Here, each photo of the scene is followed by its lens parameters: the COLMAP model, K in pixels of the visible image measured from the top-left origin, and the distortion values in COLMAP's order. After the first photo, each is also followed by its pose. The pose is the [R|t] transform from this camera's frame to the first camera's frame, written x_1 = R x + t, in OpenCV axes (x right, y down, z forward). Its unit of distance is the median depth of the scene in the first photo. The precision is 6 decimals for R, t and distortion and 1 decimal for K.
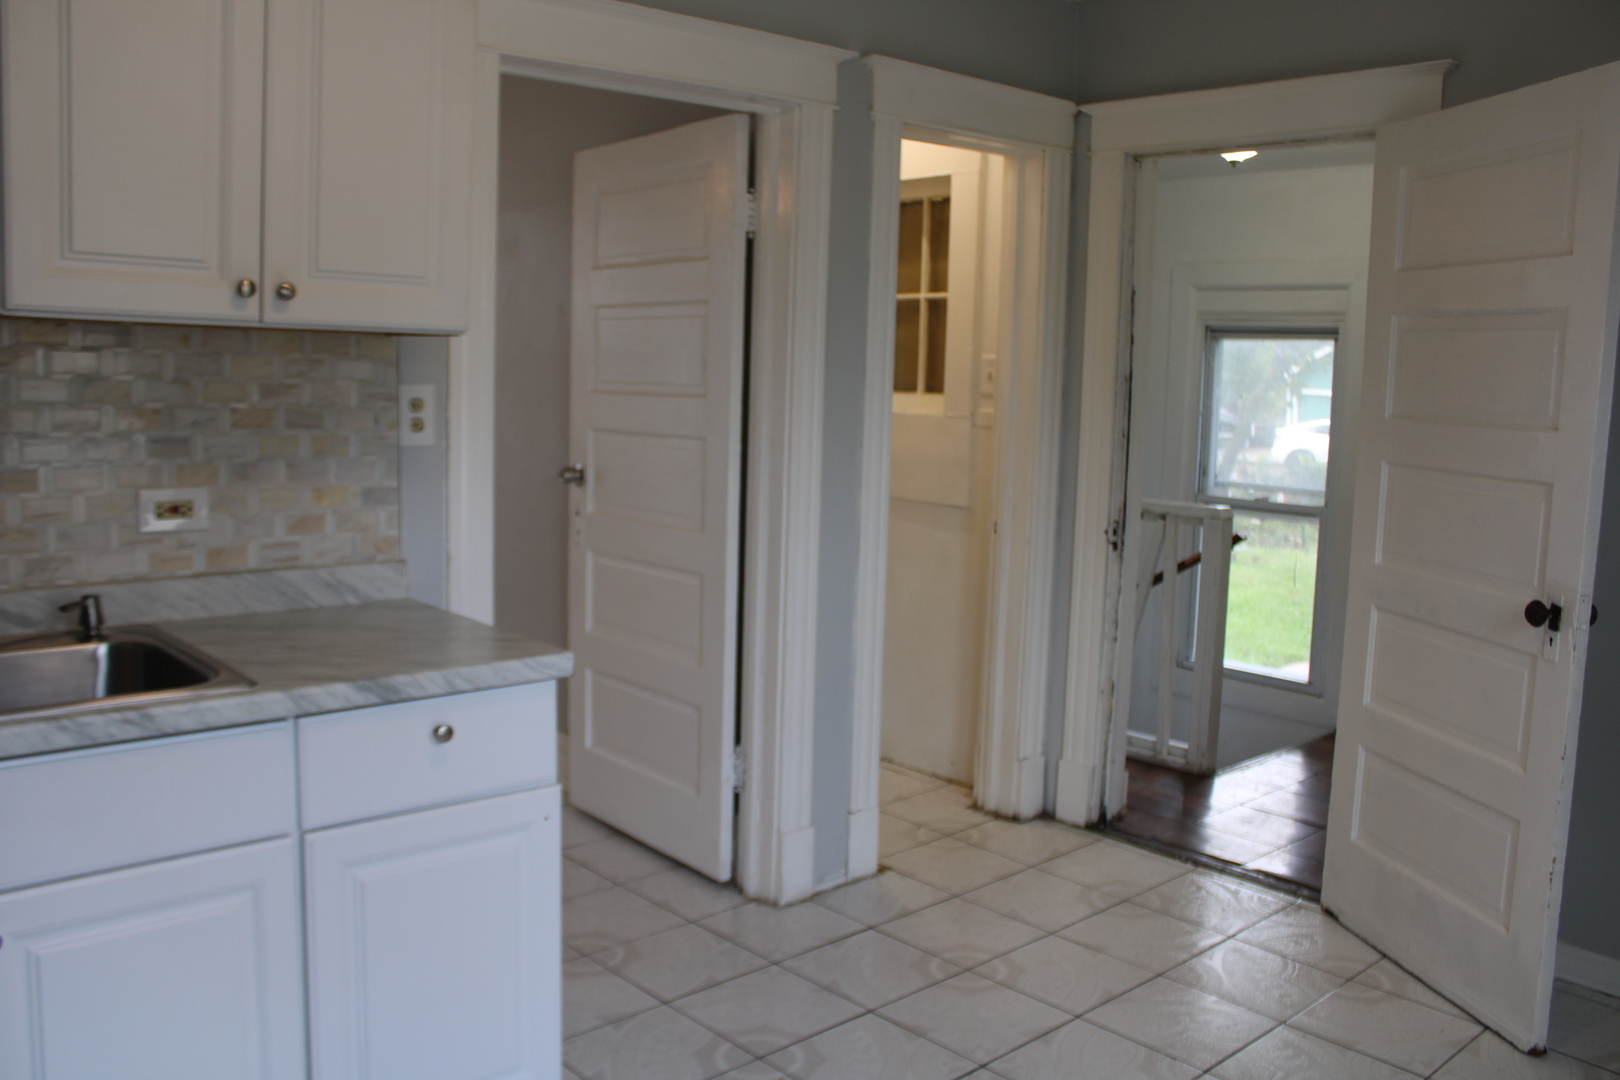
lens RADIAL K [[1360.1, 0, 814.4], [0, 1360.1, 523.6], [0, 0, 1]] dist [-0.145347, 0.117016]
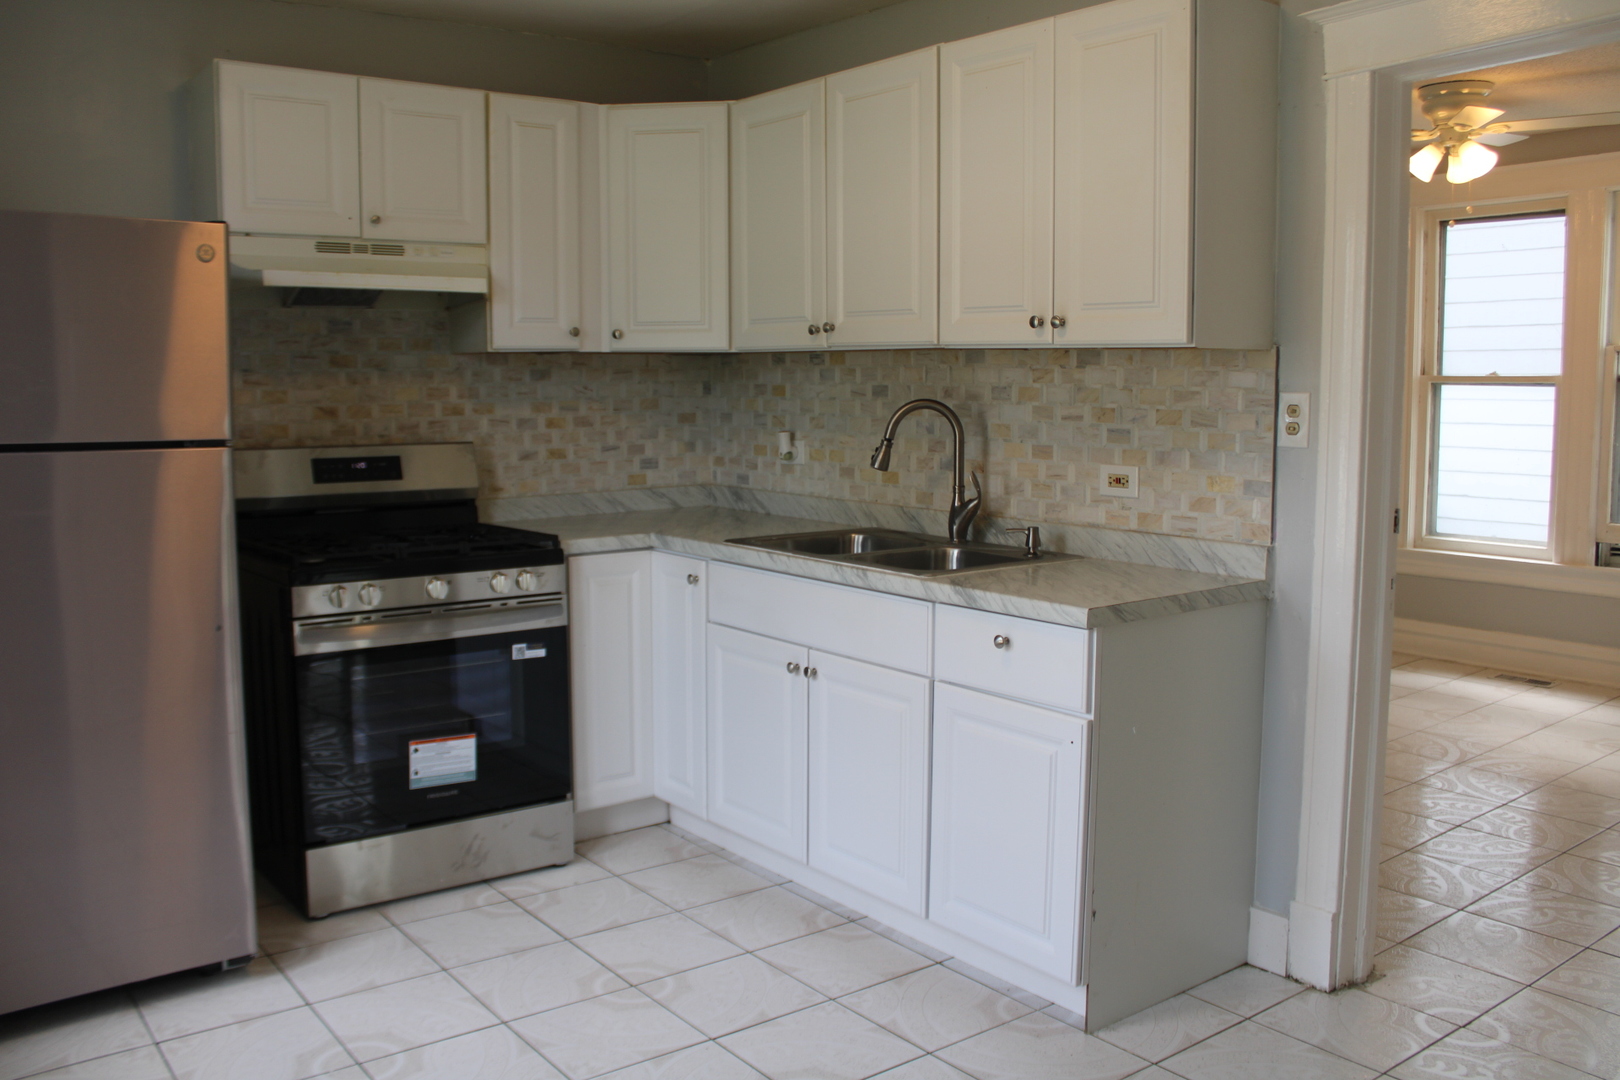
lens RADIAL K [[1360.1, 0, 814.4], [0, 1360.1, 523.6], [0, 0, 1]] dist [-0.145347, 0.117016]
pose [[-0.073762, 0.074220, -0.994510, 0.915170], [-0.117105, 0.989683, 0.082545, -0.044079], [0.990377, 0.122551, -0.064309, 0.749190]]
